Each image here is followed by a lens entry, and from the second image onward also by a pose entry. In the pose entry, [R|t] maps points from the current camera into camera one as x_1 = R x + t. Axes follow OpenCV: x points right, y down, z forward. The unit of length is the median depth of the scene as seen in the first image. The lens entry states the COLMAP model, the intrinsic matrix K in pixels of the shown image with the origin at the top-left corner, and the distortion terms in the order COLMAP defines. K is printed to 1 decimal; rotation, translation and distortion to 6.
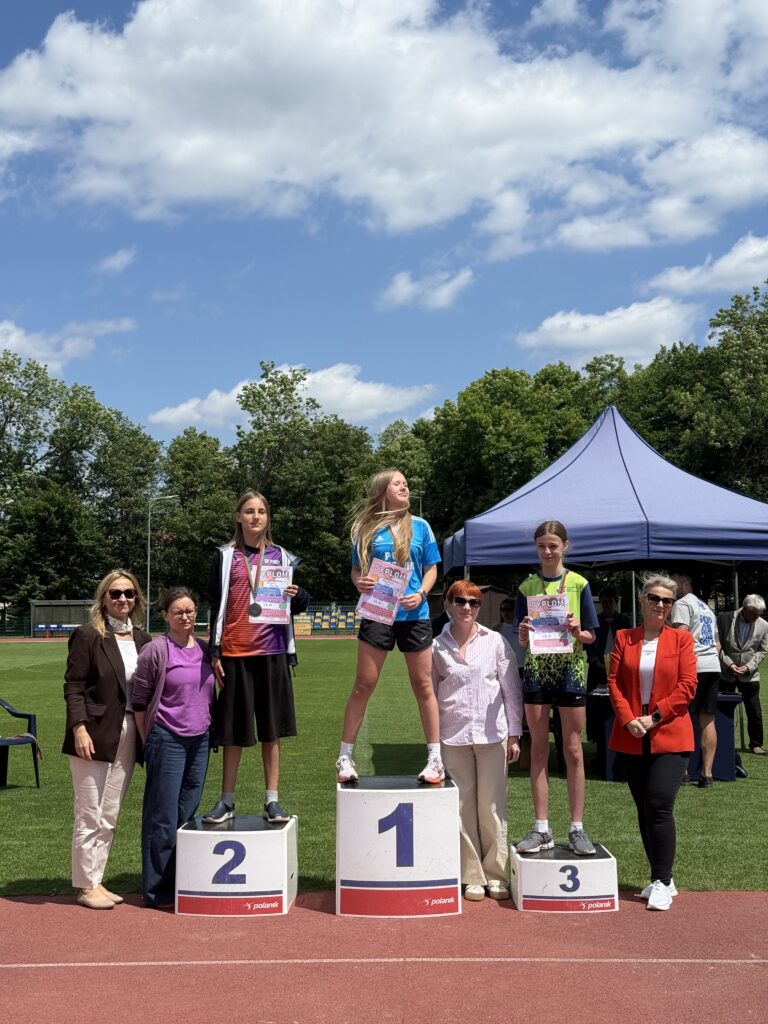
lens RADIAL K [[1423.2, 0, 386.1], [0, 1423.2, 454.1], [0, 0, 1]] dist [-0.179222, 1.717903]
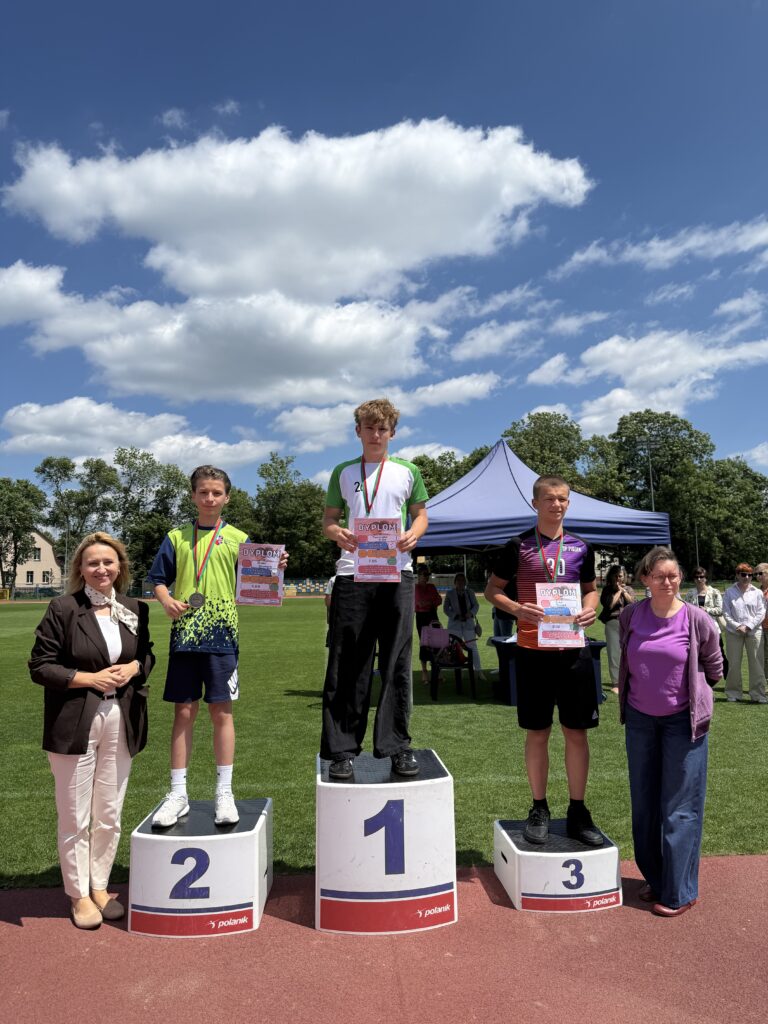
lens RADIAL K [[707.0, 0, 384.0], [0, 707.0, 512.0], [0, 0, 1]] dist [0.057922, -0.004258]
pose [[0.997539, 0.000023, 0.070110, -0.023199], [-0.000815, 0.999936, 0.011266, 0.061507], [-0.070106, -0.011296, 0.997476, 0.544675]]
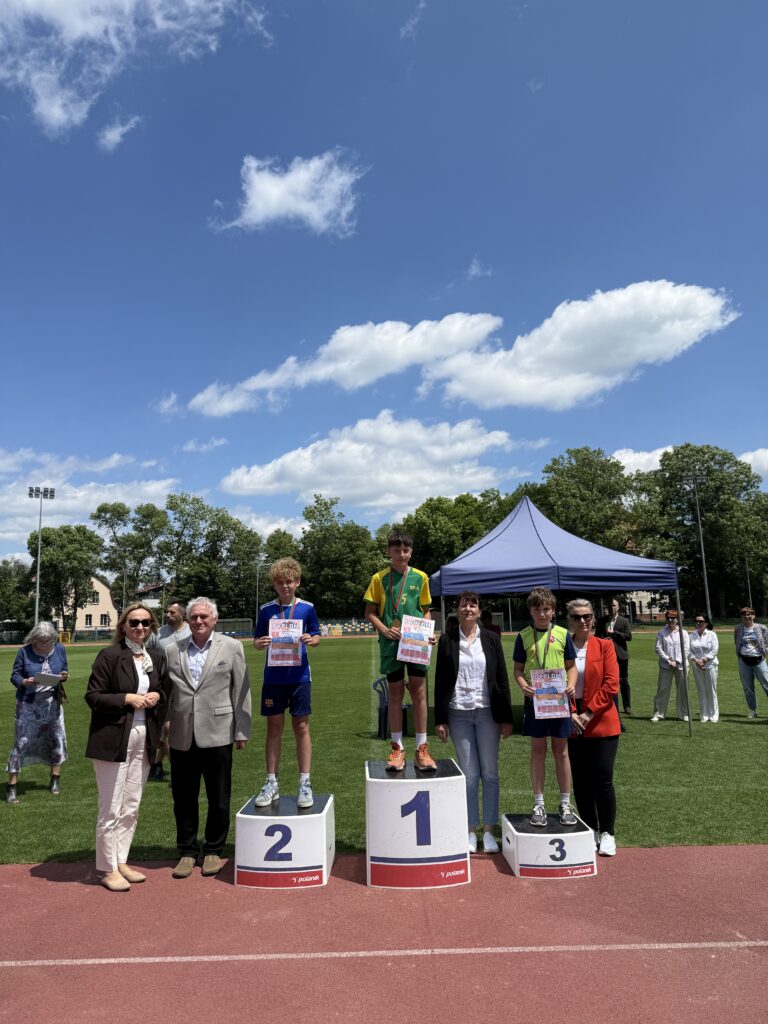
lens RADIAL K [[707.0, 0, 384.0], [0, 707.0, 512.0], [0, 0, 1]] dist [0.057922, -0.004258]
pose [[0.999838, -0.015517, 0.009121, -0.020767], [0.015896, 0.998947, -0.043048, 0.032443], [-0.008444, 0.043186, 0.999031, 0.367283]]
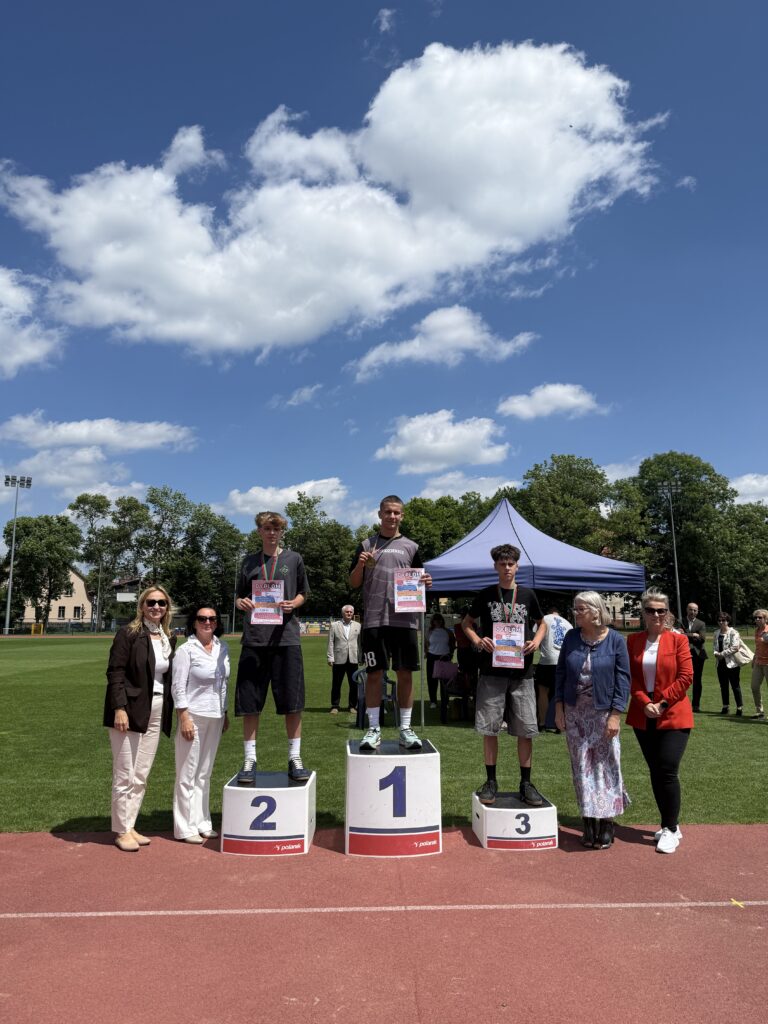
lens RADIAL K [[704.5, 0, 387.7], [0, 704.5, 511.5], [0, 0, 1]] dist [0.074119, 0.000730]
pose [[0.999024, 0.014686, 0.041660, -0.027764], [-0.012827, 0.998925, -0.044544, 0.039600], [-0.042269, 0.043966, 0.998138, 0.324574]]
